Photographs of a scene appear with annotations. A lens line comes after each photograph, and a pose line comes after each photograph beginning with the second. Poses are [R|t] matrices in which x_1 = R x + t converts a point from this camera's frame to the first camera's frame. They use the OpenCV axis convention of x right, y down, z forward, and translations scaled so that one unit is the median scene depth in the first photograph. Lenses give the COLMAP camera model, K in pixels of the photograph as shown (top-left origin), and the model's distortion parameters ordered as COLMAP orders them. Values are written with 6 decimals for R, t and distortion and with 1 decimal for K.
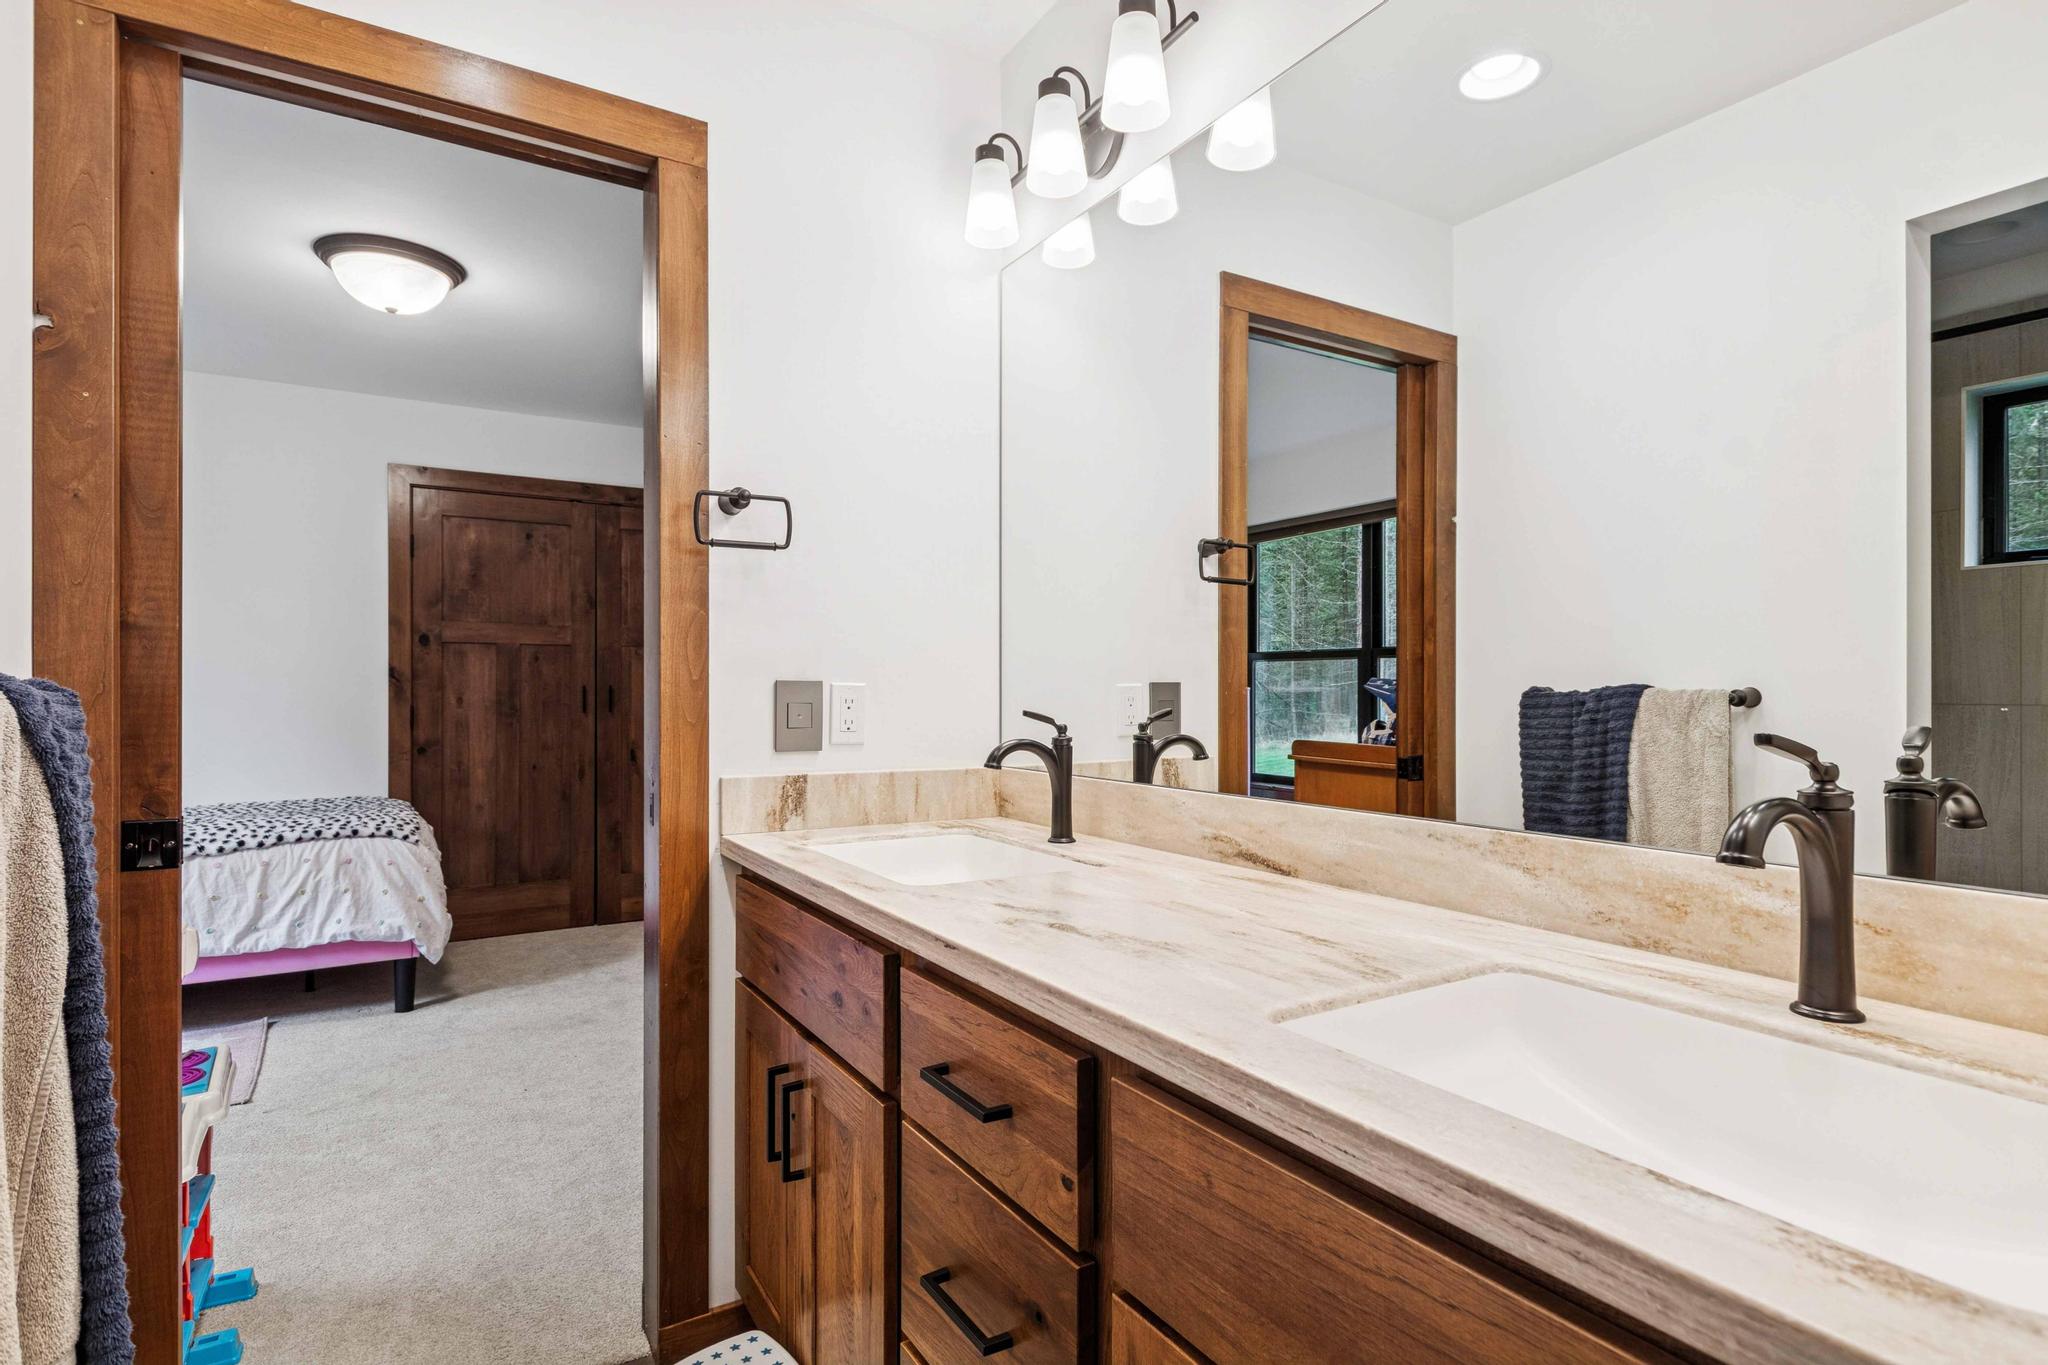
lens RADIAL K [[1032.3, 0, 1022.2], [0, 1032.3, 690.0], [0, 0, 1]] dist [0.003061, -0.000322]
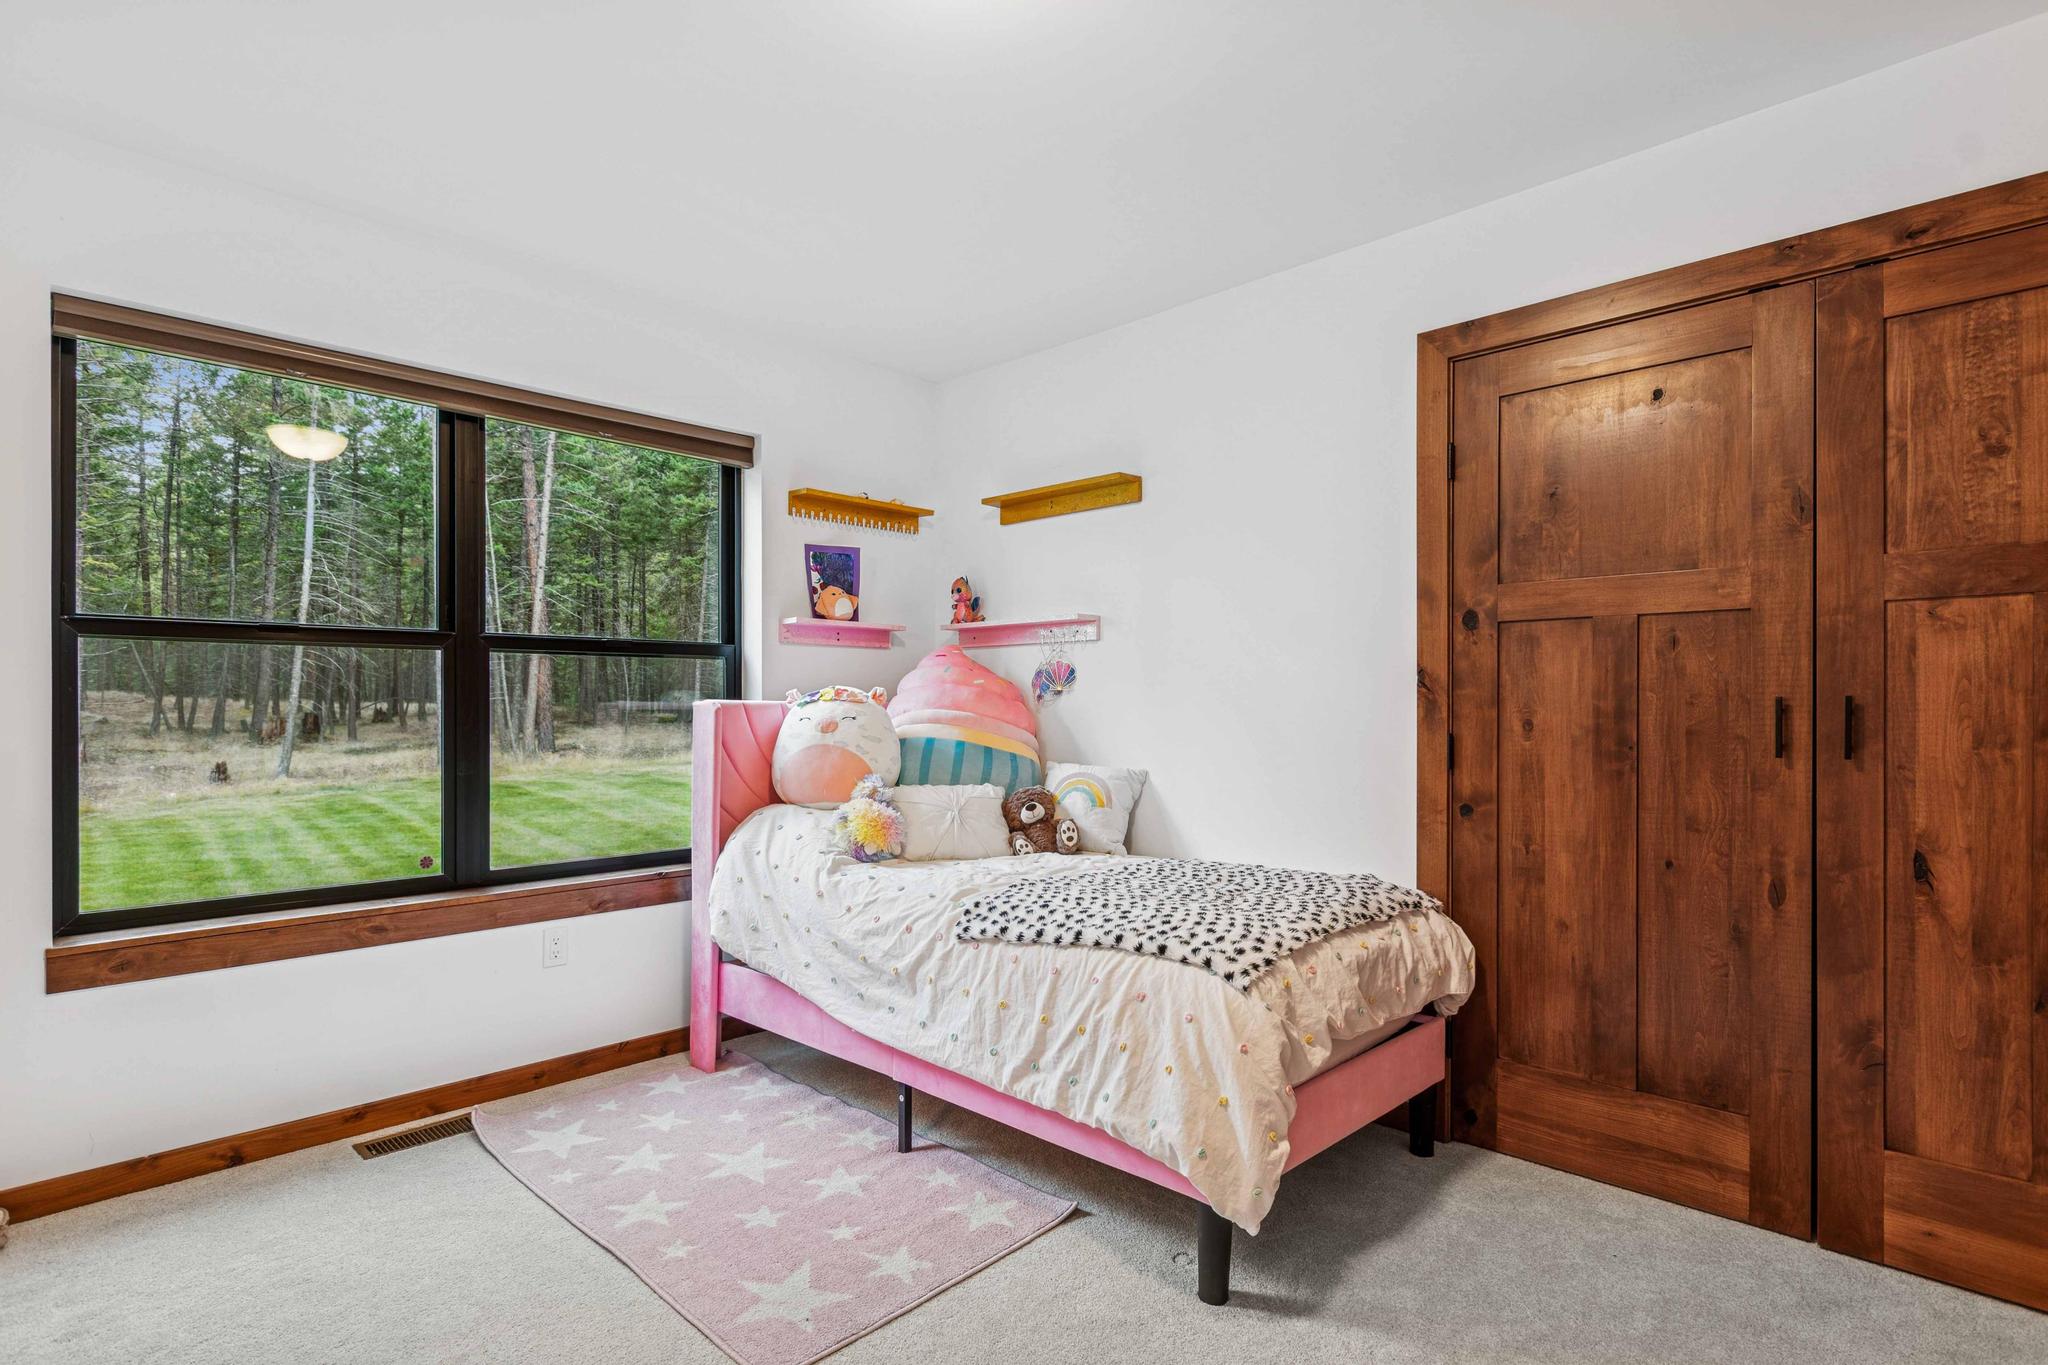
lens RADIAL K [[1032.3, 0, 1031.8], [0, 1032.3, 710.6], [0, 0, 1]] dist [0.003061, -0.000322]
pose [[0.246512, 0.006140, -0.969120, -0.075384], [-0.000388, 0.999980, 0.006237, -0.001058], [0.969140, -0.001162, 0.246510, 0.609947]]
